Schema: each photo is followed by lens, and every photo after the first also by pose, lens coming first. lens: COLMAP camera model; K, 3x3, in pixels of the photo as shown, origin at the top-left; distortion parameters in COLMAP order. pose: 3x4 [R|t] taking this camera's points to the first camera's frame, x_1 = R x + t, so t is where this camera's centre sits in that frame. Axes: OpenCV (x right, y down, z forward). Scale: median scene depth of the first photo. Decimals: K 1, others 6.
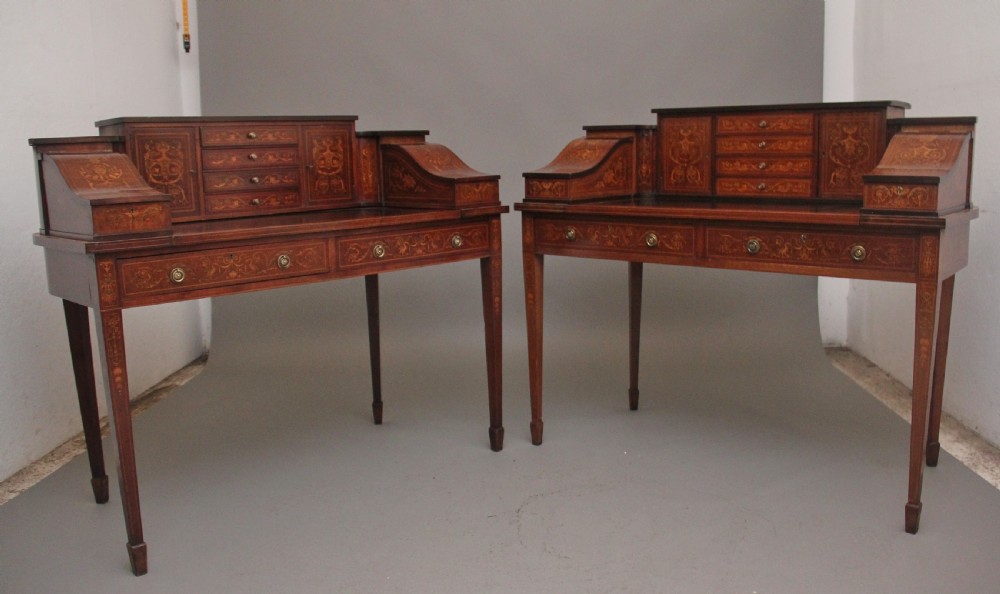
lens RADIAL K [[886.0, 0, 515.8], [0, 886.0, 319.0], [0, 0, 1]] dist [-0.123204, 0.019025]
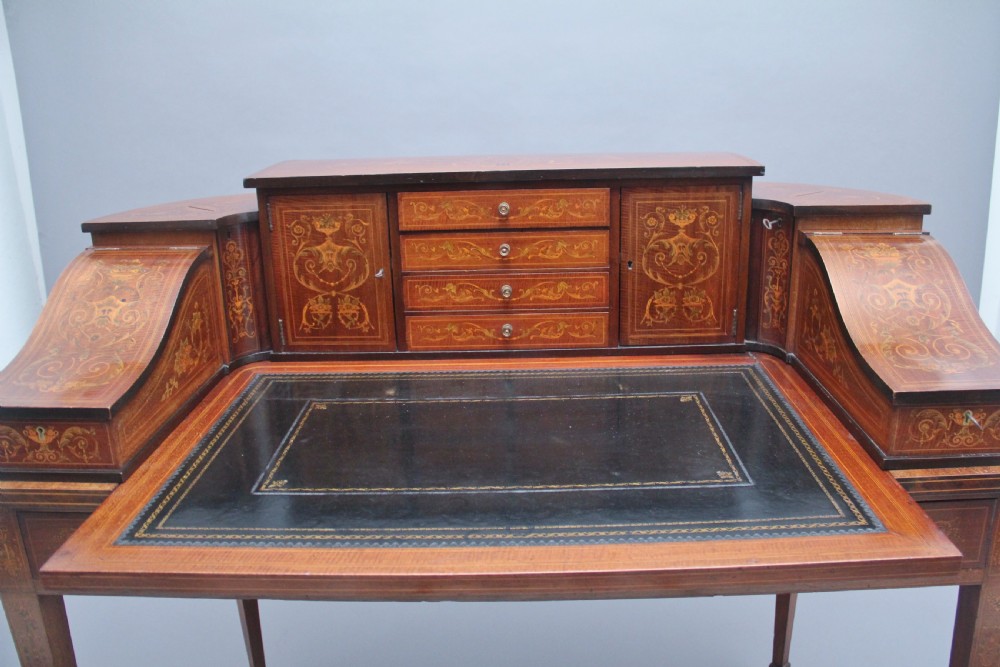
lens RADIAL K [[857.6, 0, 522.9], [0, 857.6, 332.5], [0, 0, 1]] dist [-0.175651, 0.141064]
pose [[0.788659, -0.182532, 0.587110, 0.000254], [0.121904, 0.982380, 0.141668, -0.221861], [-0.602624, -0.040156, 0.797014, 0.611386]]
